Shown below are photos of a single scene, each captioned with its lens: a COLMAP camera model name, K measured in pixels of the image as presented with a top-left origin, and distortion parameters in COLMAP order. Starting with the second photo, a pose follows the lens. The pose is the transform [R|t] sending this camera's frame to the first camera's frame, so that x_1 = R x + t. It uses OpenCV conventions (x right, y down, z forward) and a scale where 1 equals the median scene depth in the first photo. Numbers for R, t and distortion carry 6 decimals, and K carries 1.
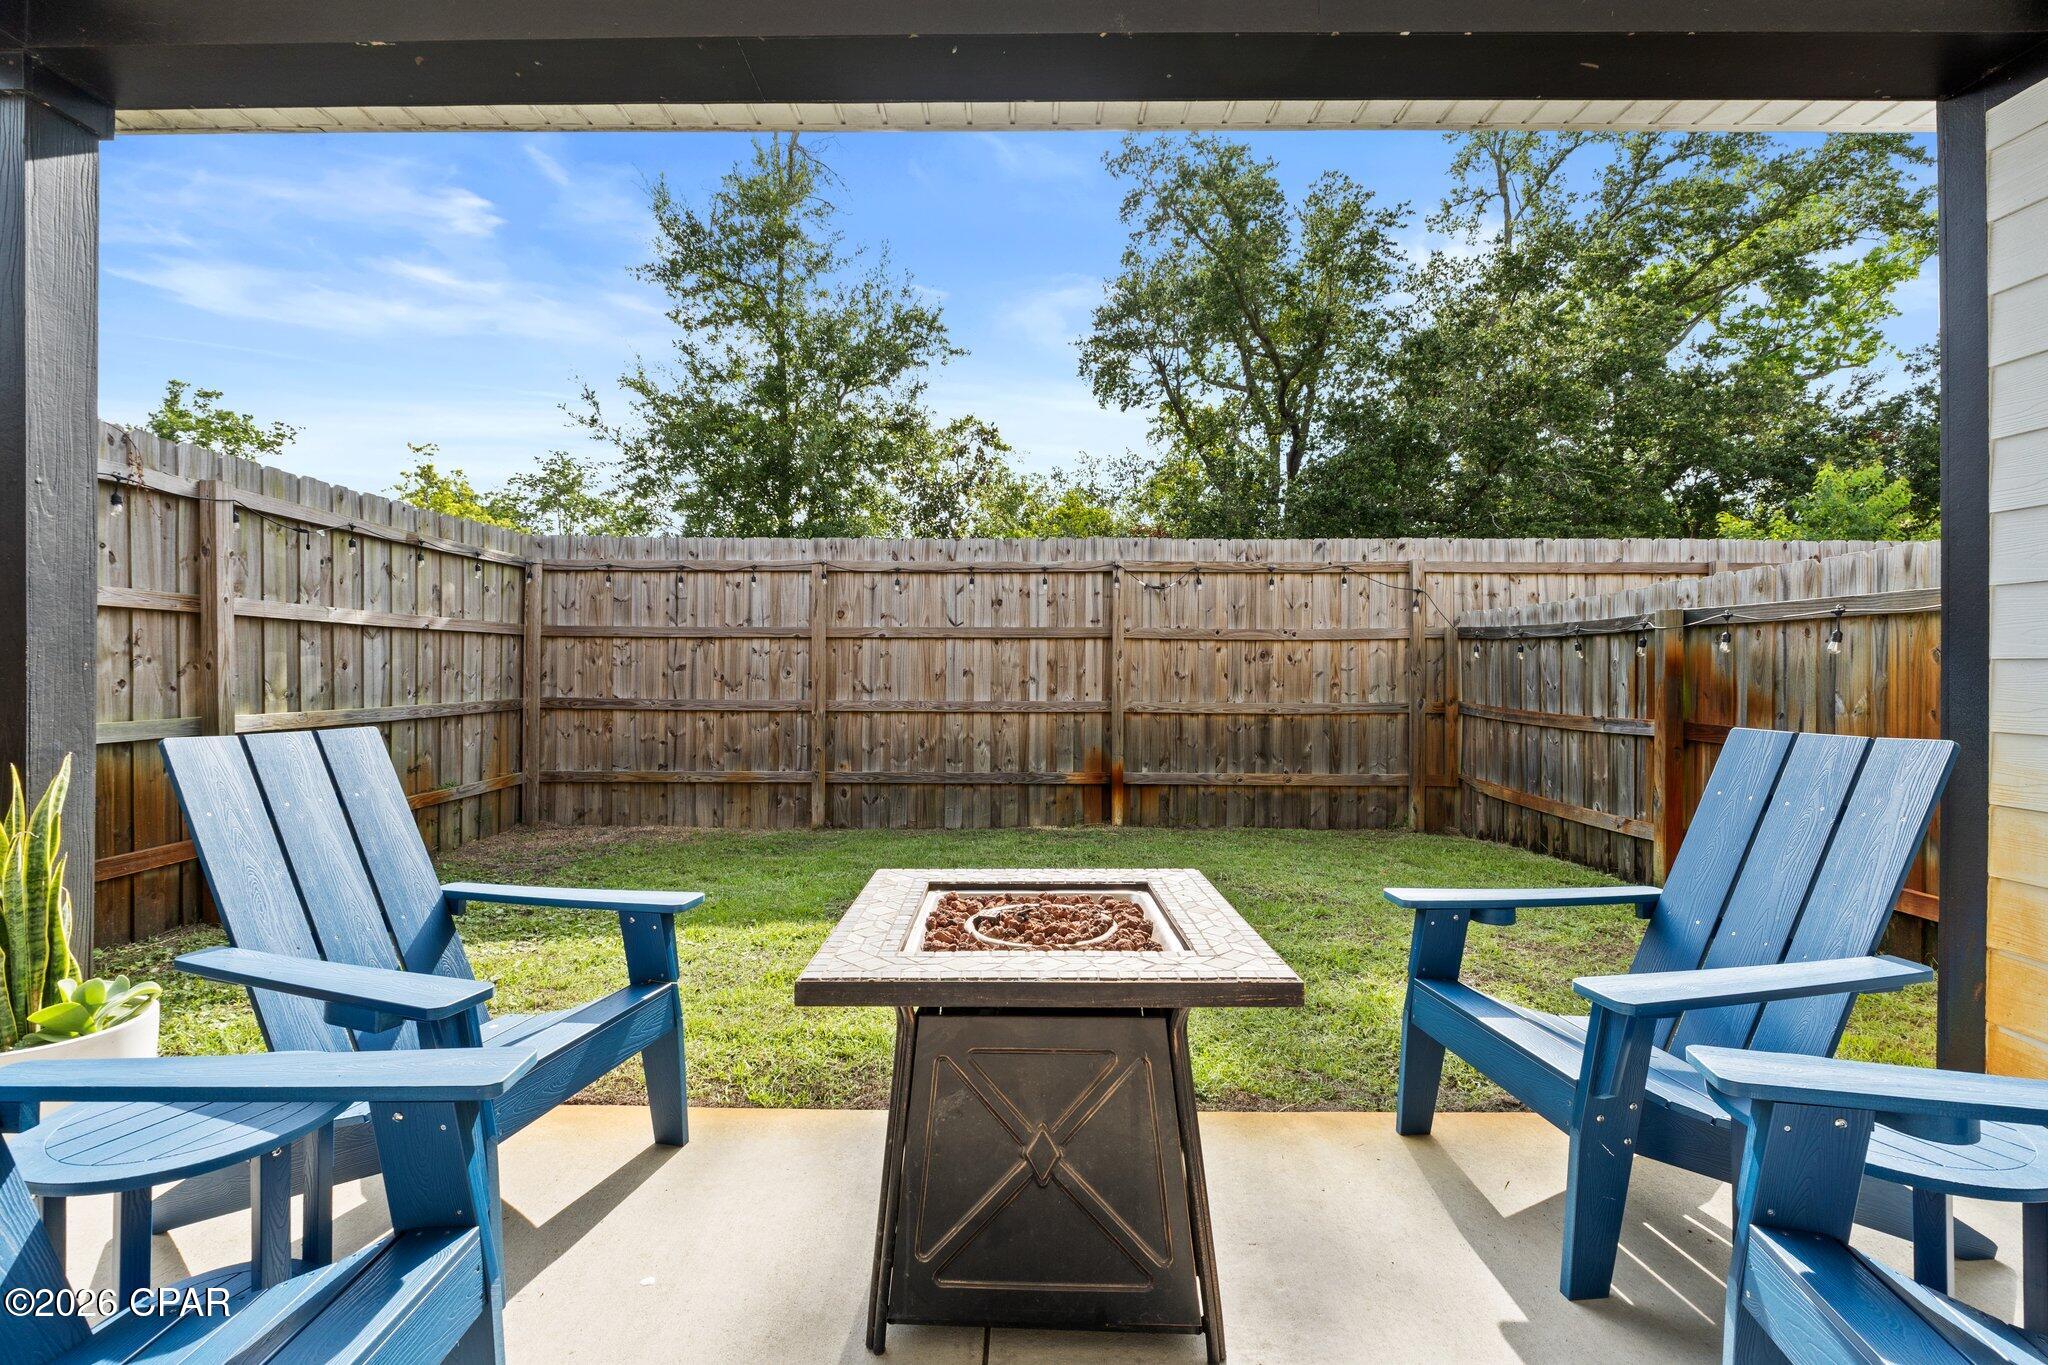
lens RADIAL K [[867.6, 0, 1012.2], [0, 867.6, 673.1], [0, 0, 1]] dist [-0.011641, -0.000066]
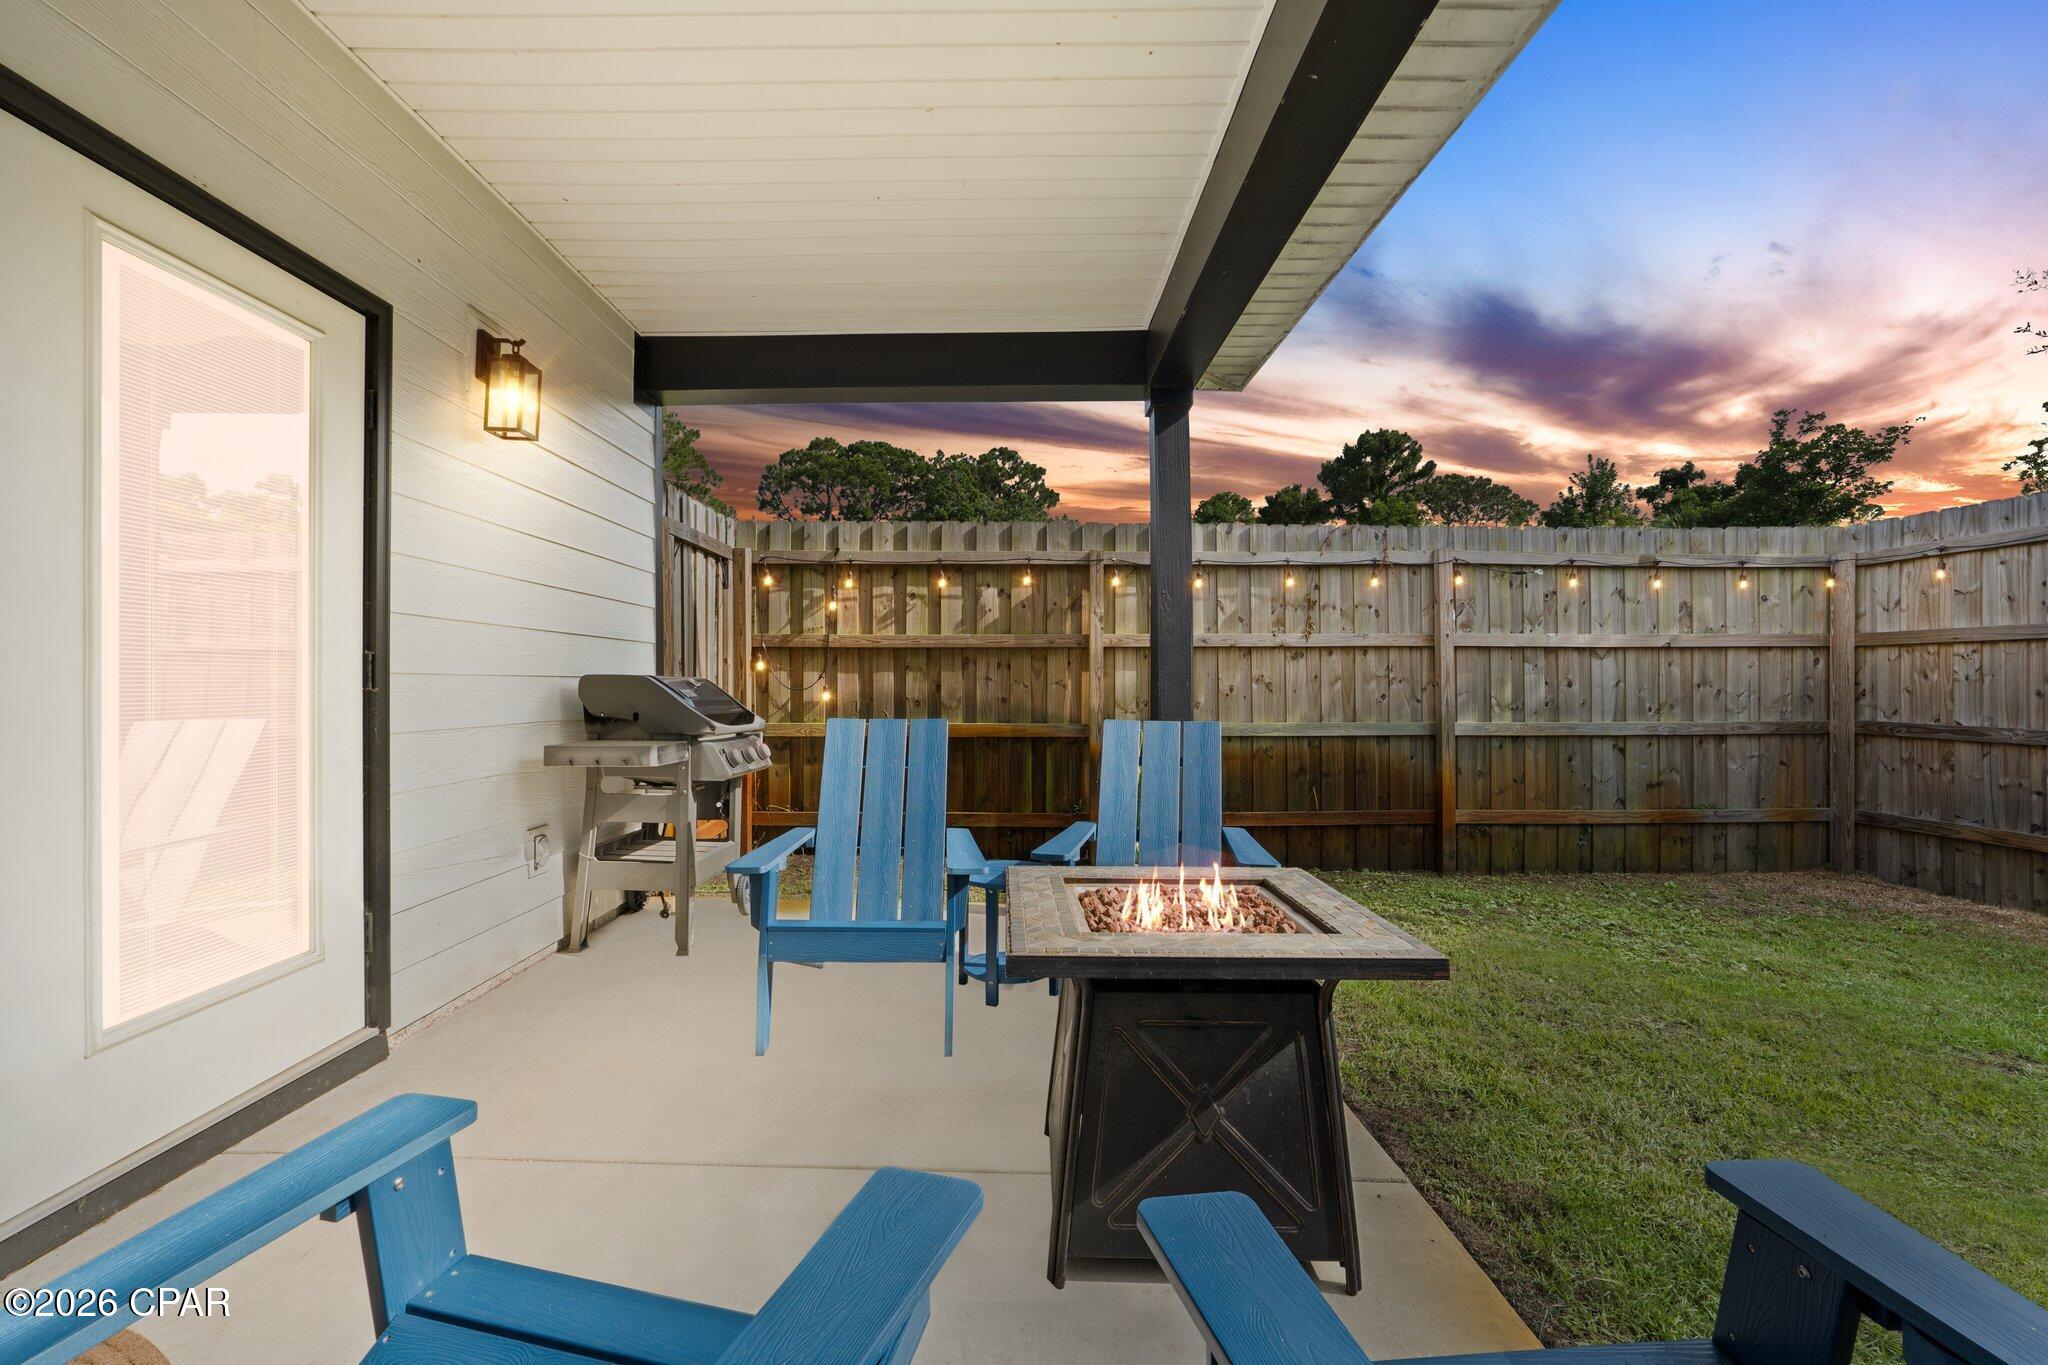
lens RADIAL K [[867.6, 0, 1010.7], [0, 867.6, 686.3], [0, 0, 1]] dist [-0.011641, -0.000066]
pose [[0.016730, -0.003658, -0.999853, 0.307919], [-0.003505, 0.999987, -0.003717, 0.001360], [0.999854, 0.003567, 0.016717, 0.209277]]
